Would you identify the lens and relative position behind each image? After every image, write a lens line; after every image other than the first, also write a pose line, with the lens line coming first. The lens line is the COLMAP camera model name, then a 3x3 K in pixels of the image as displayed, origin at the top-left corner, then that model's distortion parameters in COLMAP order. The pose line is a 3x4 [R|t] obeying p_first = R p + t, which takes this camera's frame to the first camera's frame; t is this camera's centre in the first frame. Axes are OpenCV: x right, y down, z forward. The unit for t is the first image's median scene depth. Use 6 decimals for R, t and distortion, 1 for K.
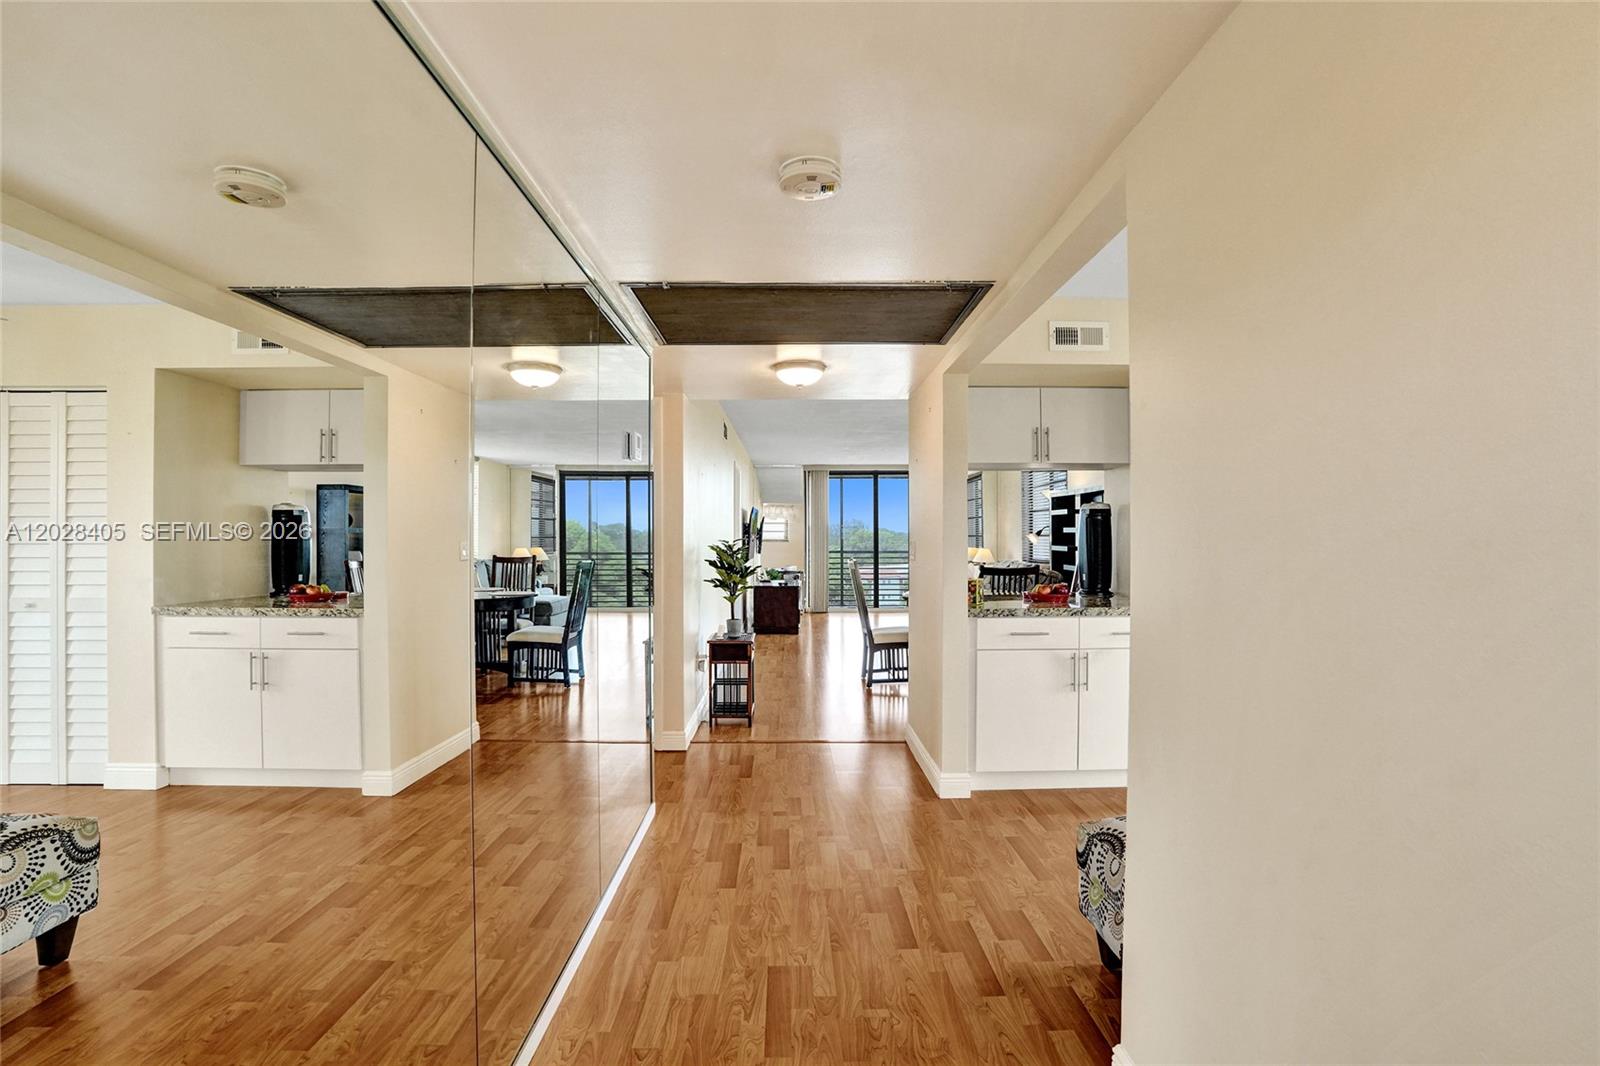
lens RADIAL K [[733.5, 0, 800.0], [0, 733.5, 533.0], [0, 0, 1]] dist [0.000491, 0.000223]
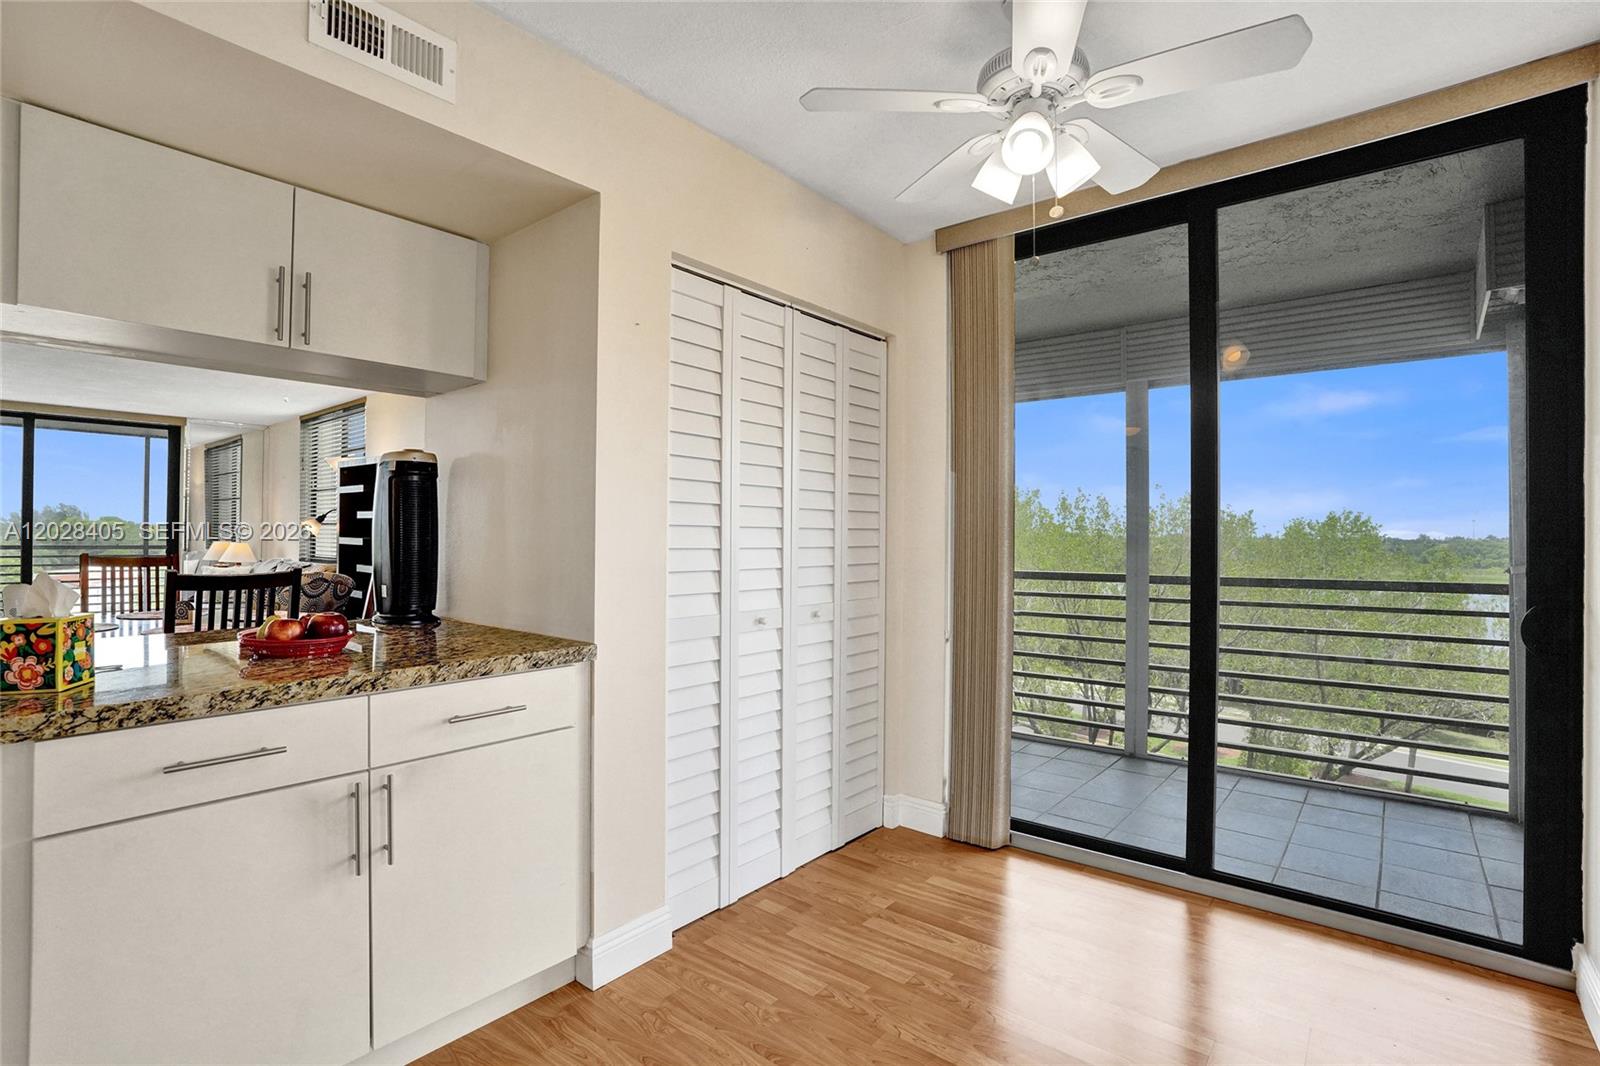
lens RADIAL K [[751.8, 0, 796.2], [0, 751.8, 540.4], [0, 0, 1]] dist [-0.076986, 0.031431]
pose [[0.640644, 0.007915, 0.767797, 0.094866], [-0.018951, 0.999805, 0.005505, 0.008857], [-0.767604, -0.018077, 0.640670, 0.241705]]
